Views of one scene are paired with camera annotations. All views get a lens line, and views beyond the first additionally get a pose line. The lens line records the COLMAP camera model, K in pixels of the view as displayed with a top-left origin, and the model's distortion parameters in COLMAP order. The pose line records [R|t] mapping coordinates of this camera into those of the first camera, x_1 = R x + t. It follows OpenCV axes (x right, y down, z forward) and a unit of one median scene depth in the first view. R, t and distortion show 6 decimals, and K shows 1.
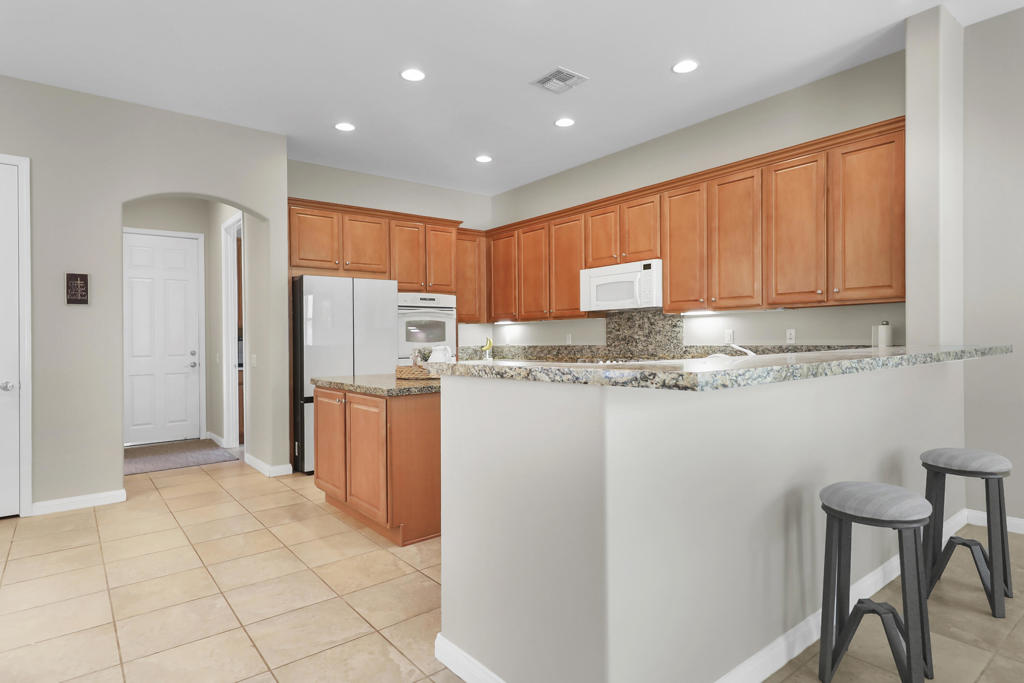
lens RADIAL K [[600.0, 0, 458.8], [0, 600.0, 373.1], [0, 0, 1]] dist [-0.001317, -0.001266]
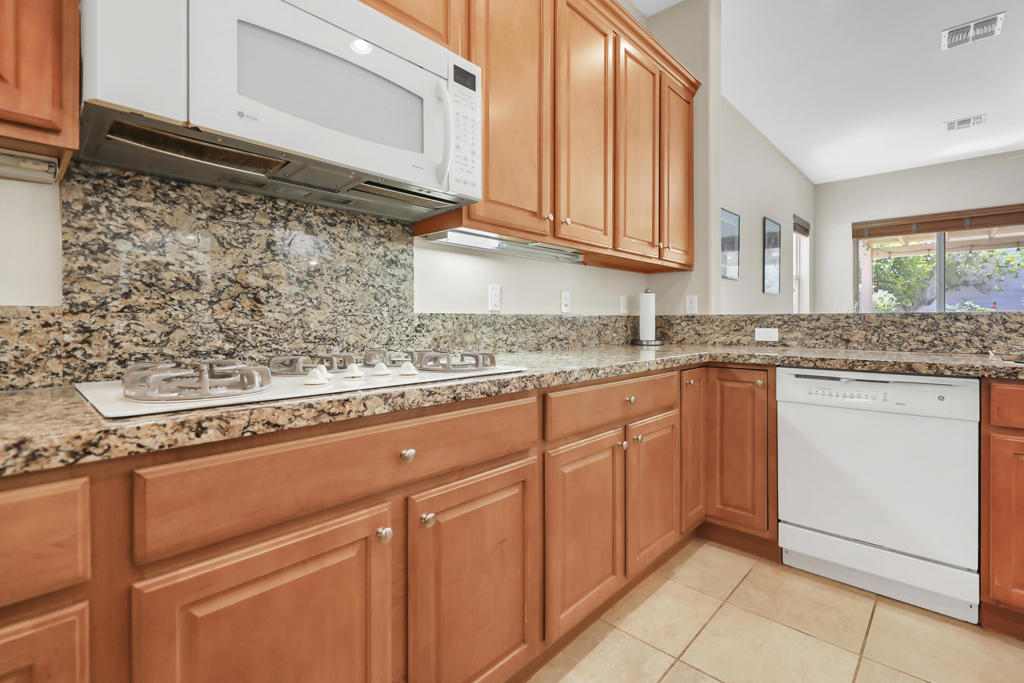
lens RADIAL K [[469.5, 0, 509.9], [0, 469.5, 322.7], [0, 0, 1]] dist [0.010596, -0.001383]
pose [[-0.243791, 0.017235, 0.969675, 0.042291], [0.061810, 0.998085, -0.002200, -0.030389], [-0.967856, 0.059400, -0.244390, 0.889682]]
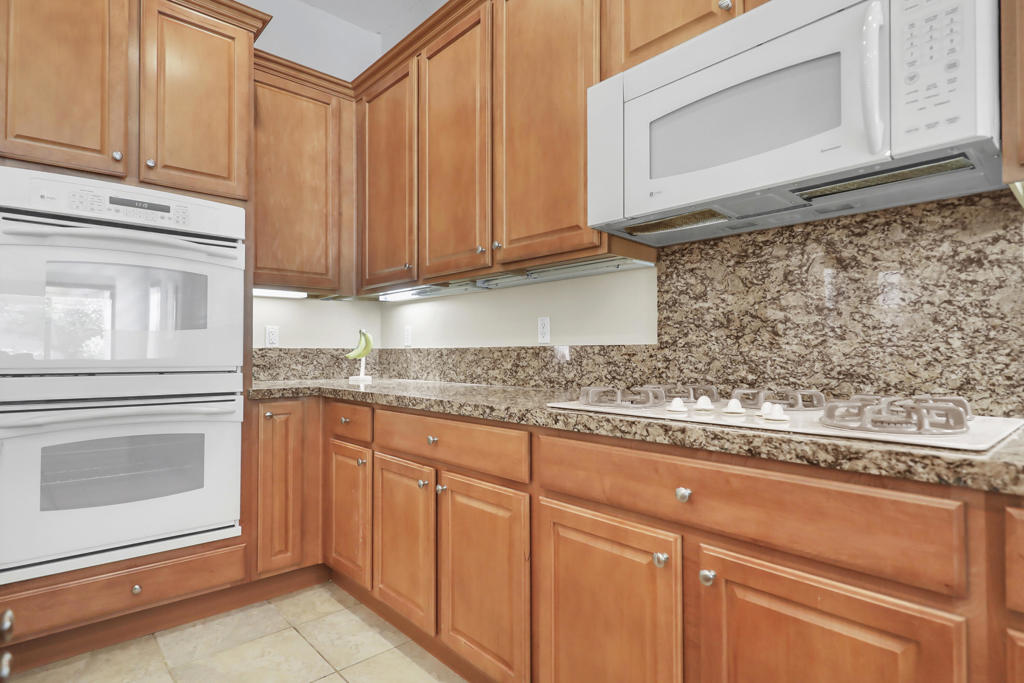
lens RADIAL K [[552.5, 0, 519.3], [0, 552.5, 344.1], [0, 0, 1]] dist [0.011901, -0.000341]
pose [[0.987687, 0.018998, 0.155282, 0.123380], [-0.007274, 0.997102, -0.075723, -0.022834], [-0.156271, 0.073661, 0.984964, 0.713422]]
